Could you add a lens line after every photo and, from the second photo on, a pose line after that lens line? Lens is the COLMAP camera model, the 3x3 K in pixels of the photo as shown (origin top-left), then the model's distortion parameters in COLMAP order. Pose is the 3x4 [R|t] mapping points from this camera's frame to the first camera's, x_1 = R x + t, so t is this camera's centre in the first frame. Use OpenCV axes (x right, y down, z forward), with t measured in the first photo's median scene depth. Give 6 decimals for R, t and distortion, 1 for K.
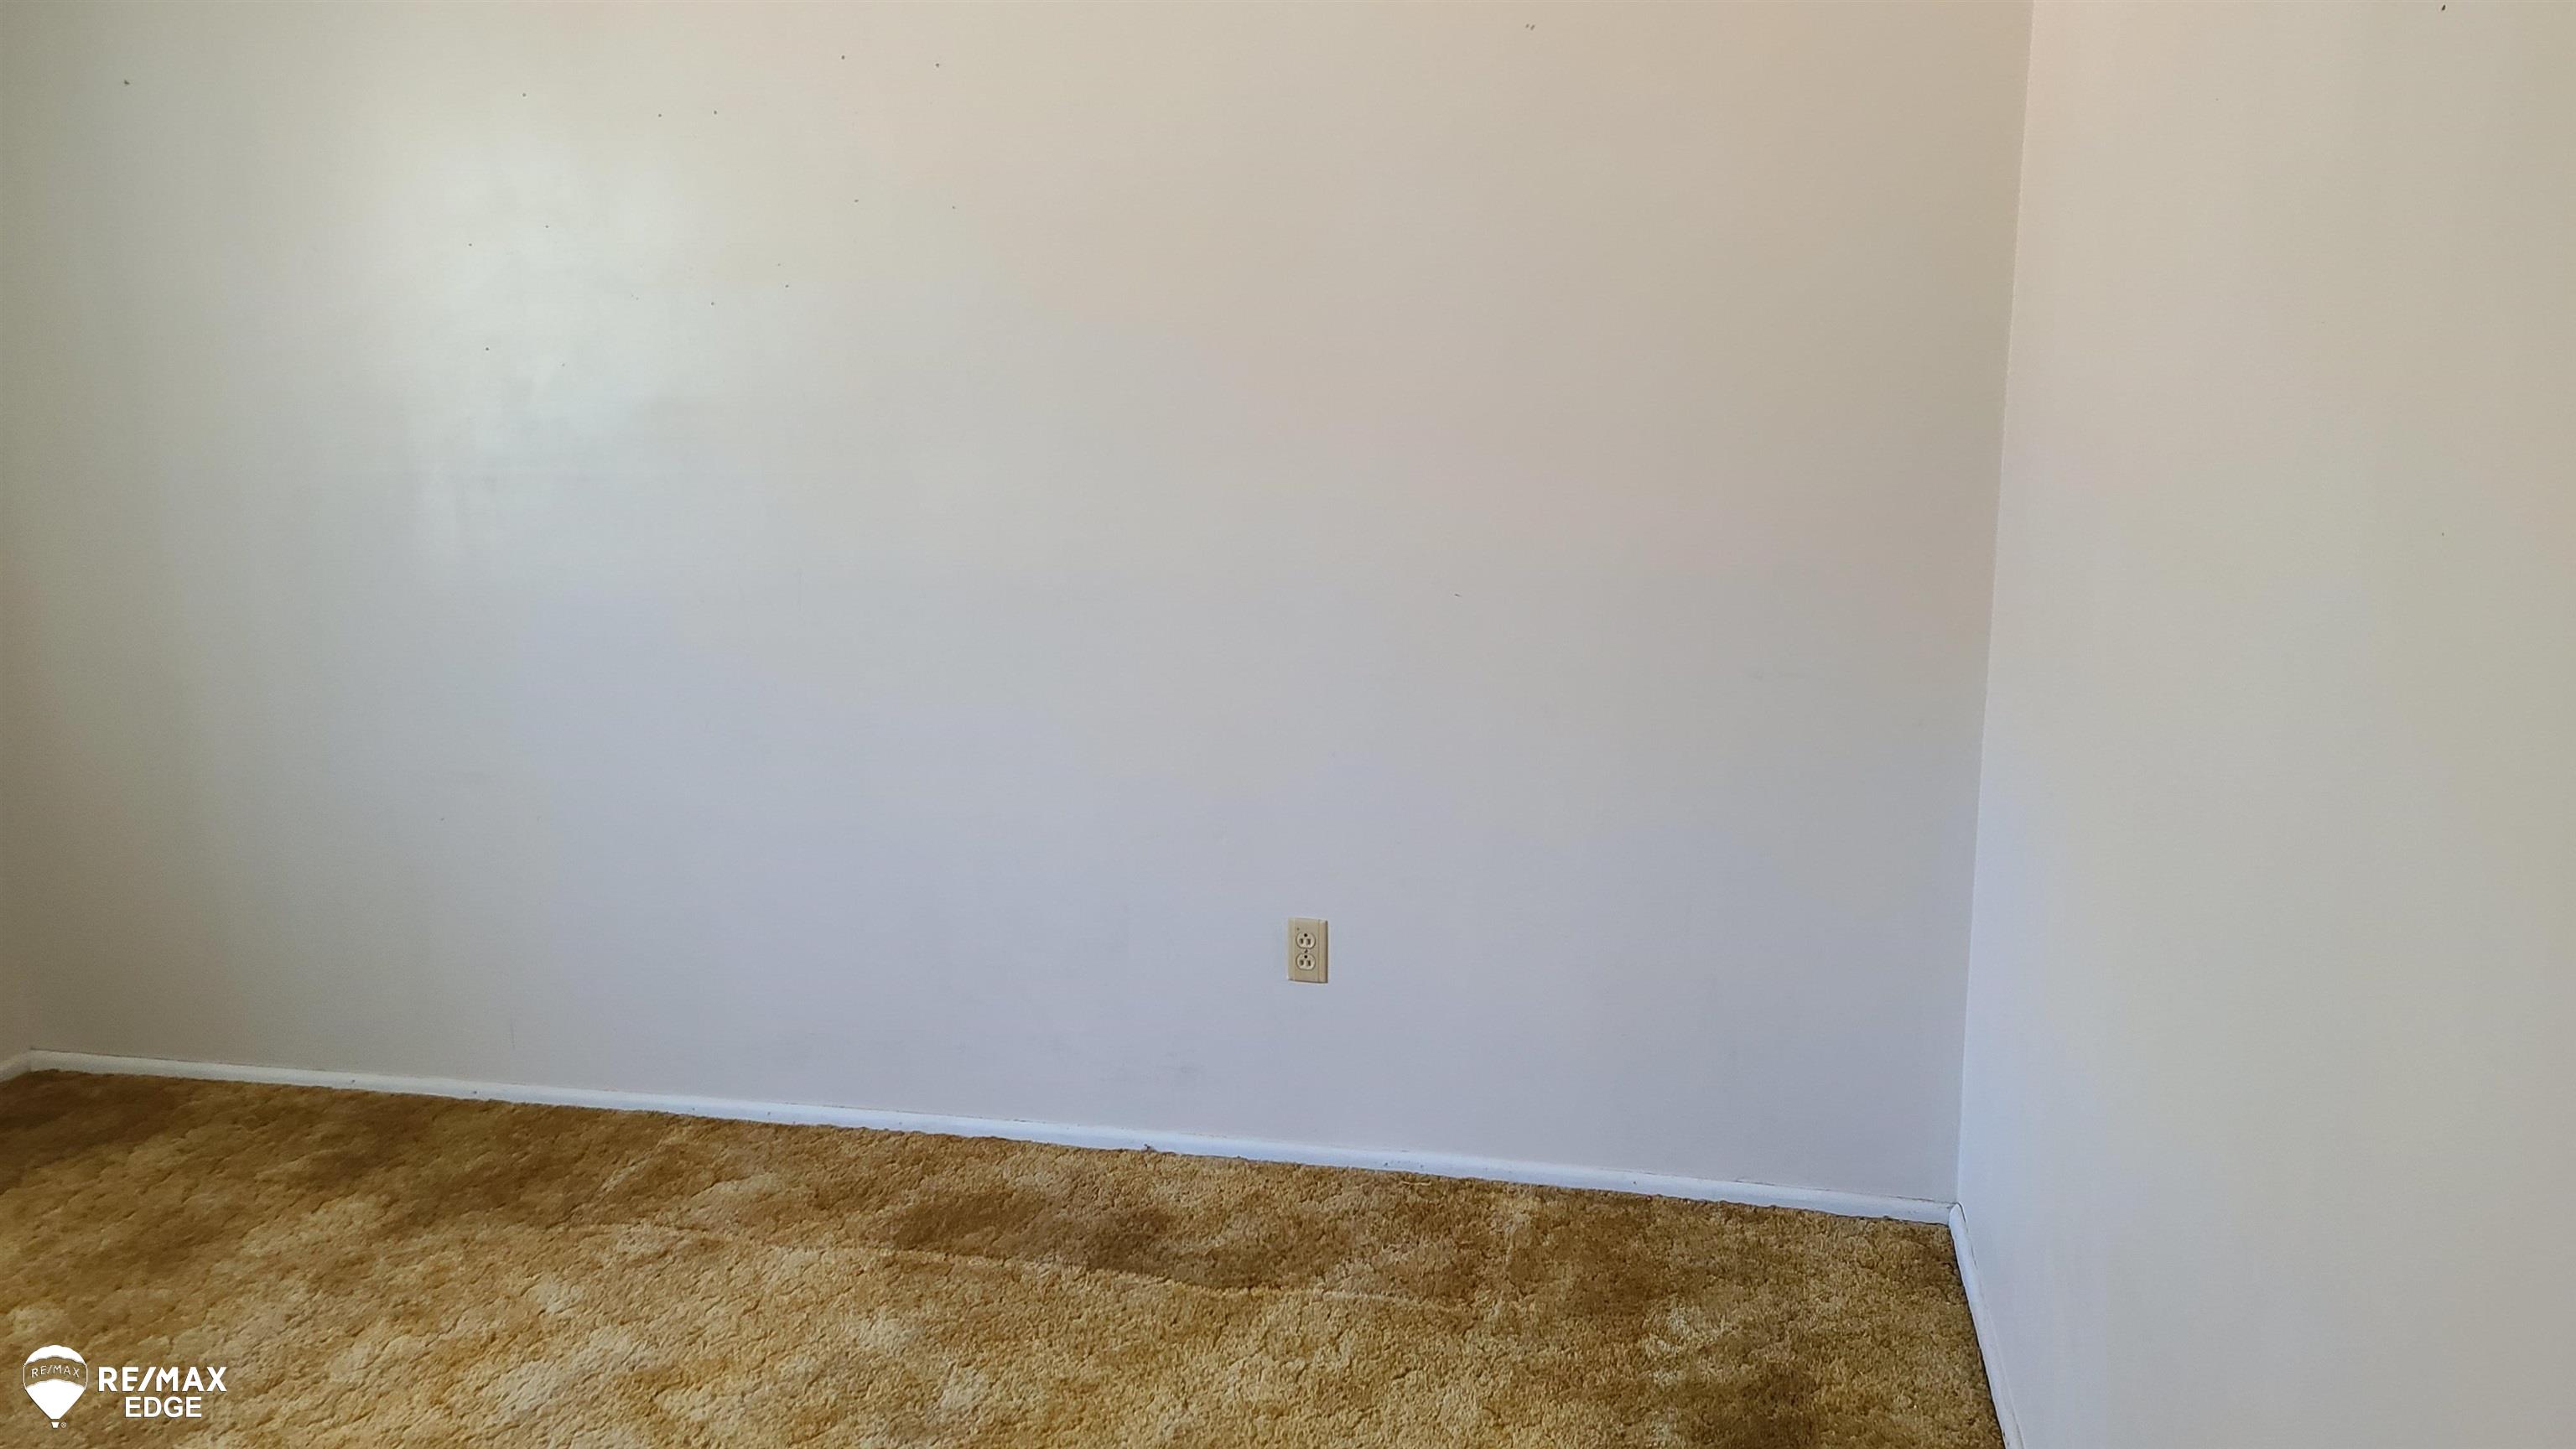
lens RADIAL K [[1920.4, 0, 1294.0], [0, 1920.4, 712.1], [0, 0, 1]] dist [0.067647, -0.042031]
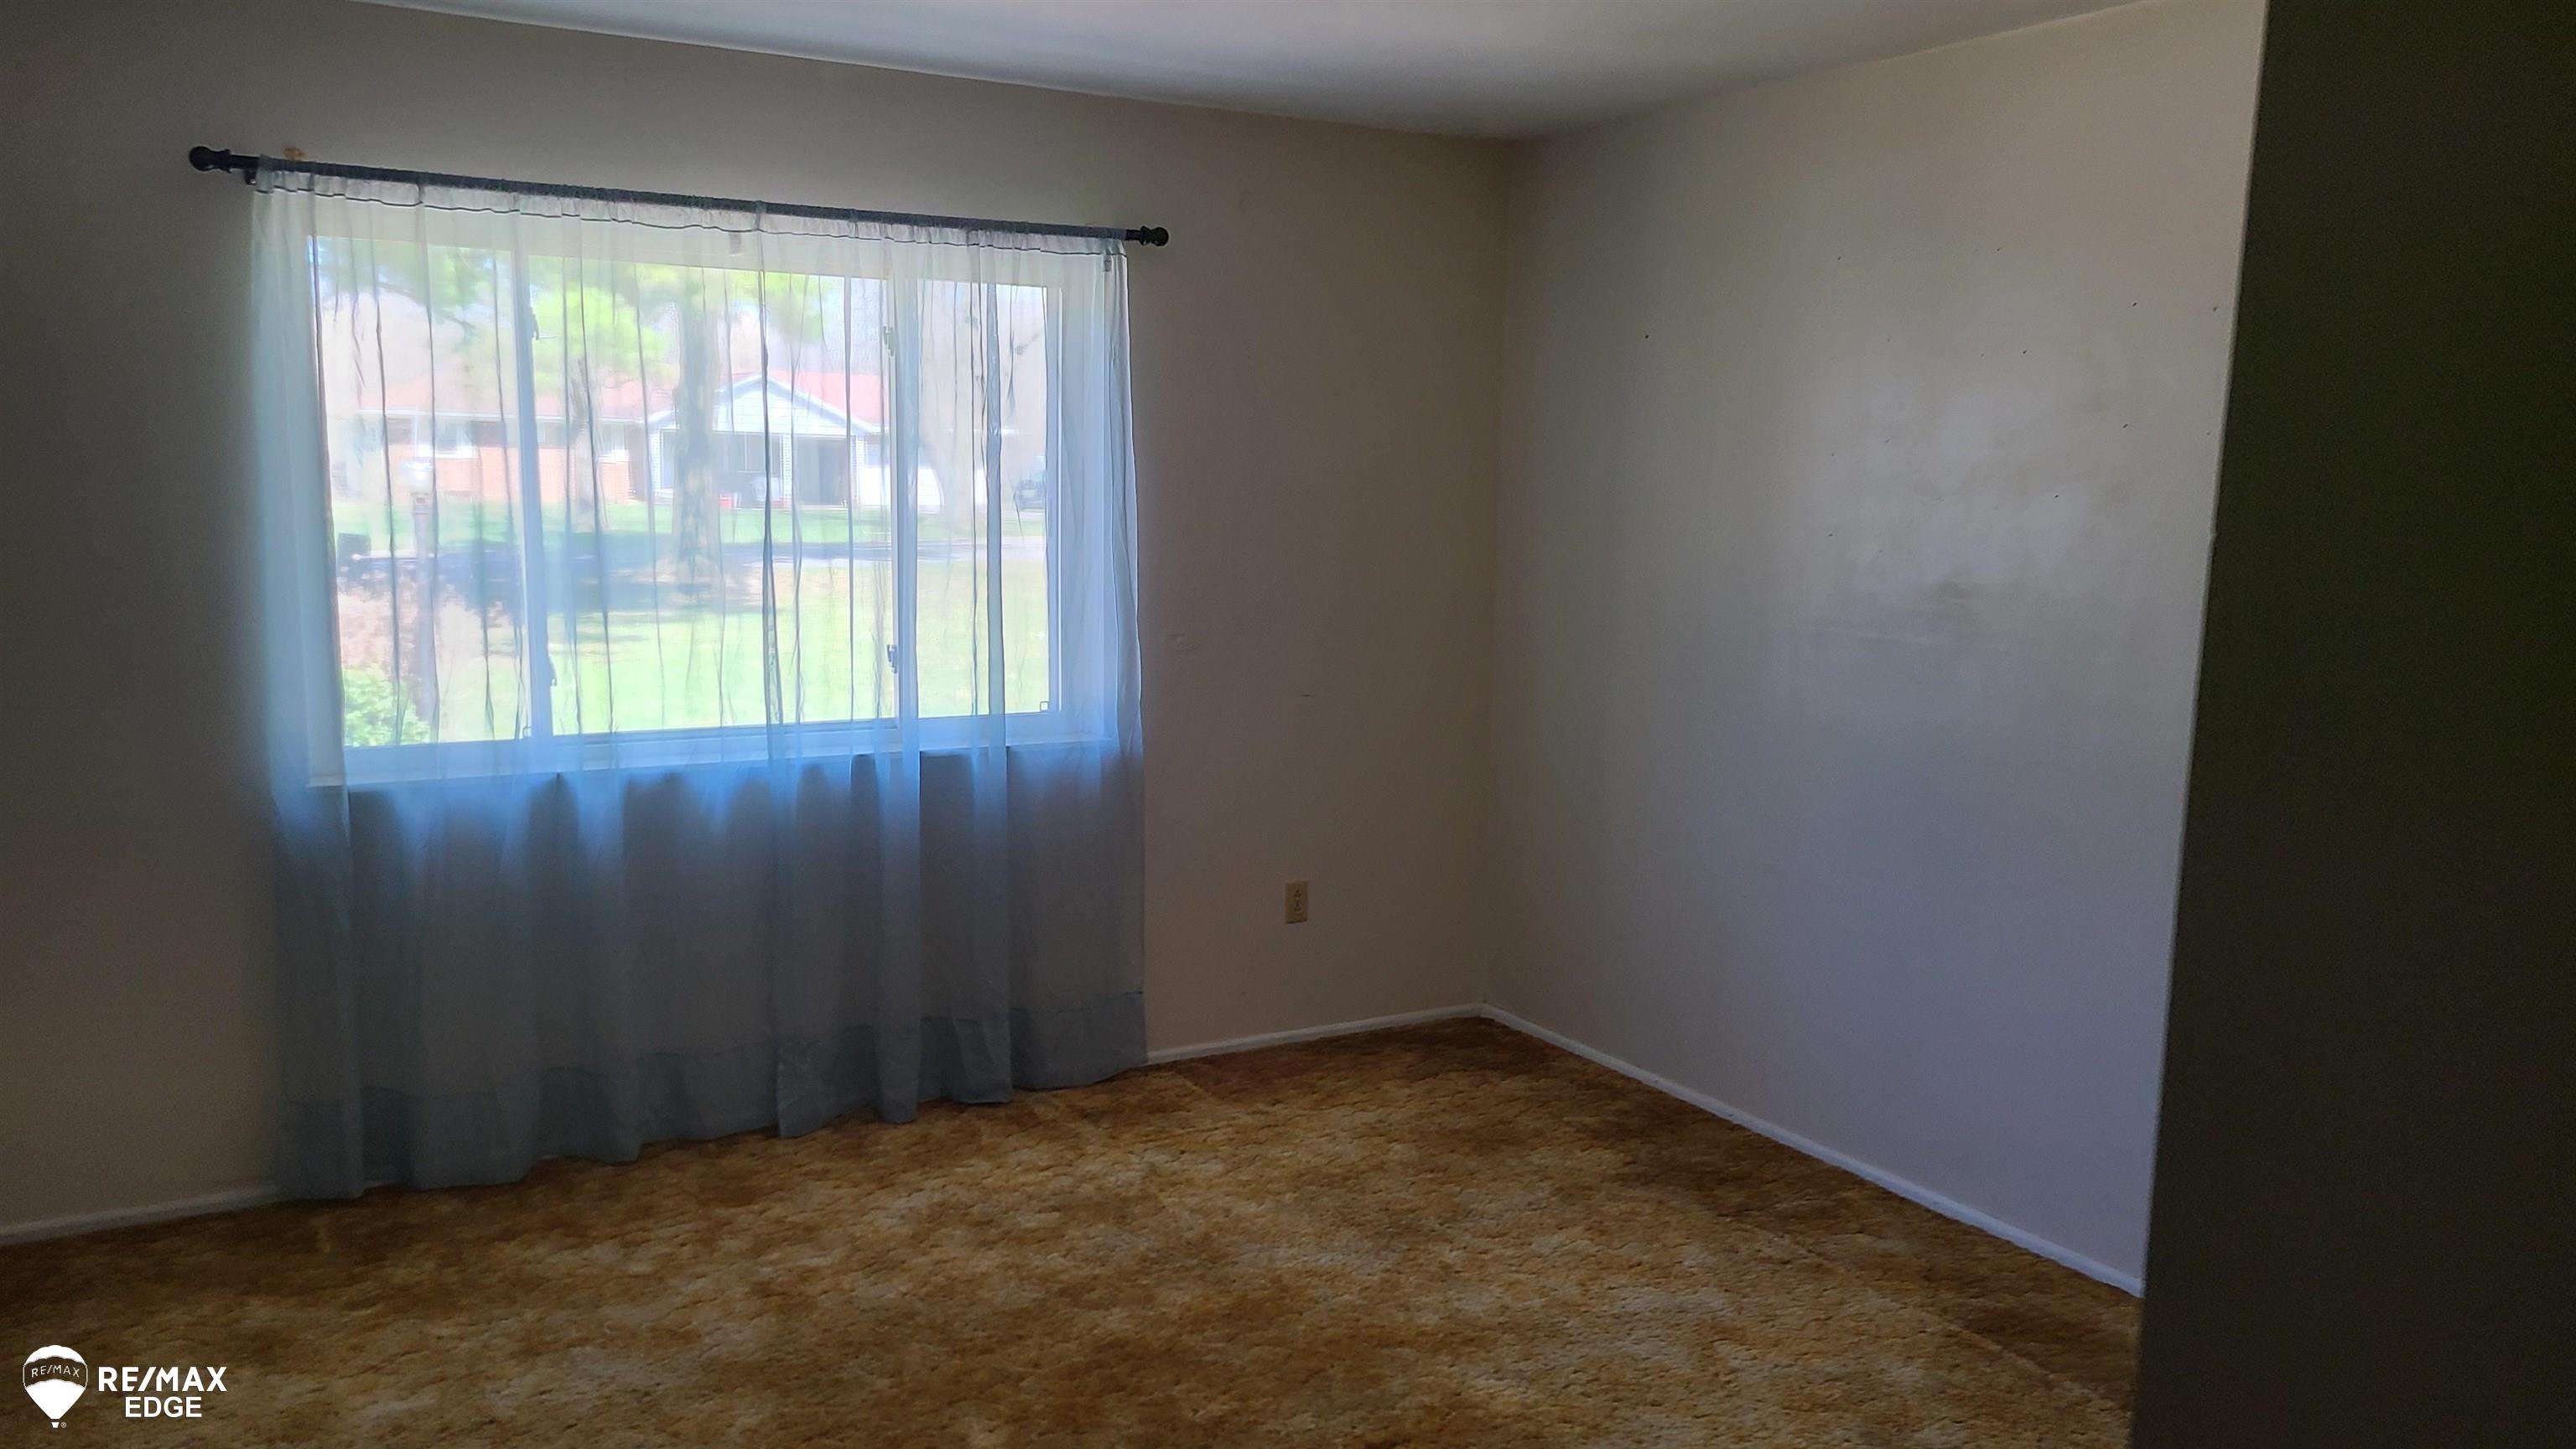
lens RADIAL K [[1920.4, 0, 1286.3], [0, 1920.4, 726.2], [0, 0, 1]] dist [0.067647, -0.042031]
pose [[0.690566, 0.136858, -0.710204, 0.276446], [-0.193920, 0.981017, 0.000486, 0.005339], [0.696789, 0.137387, 0.703996, -0.133030]]
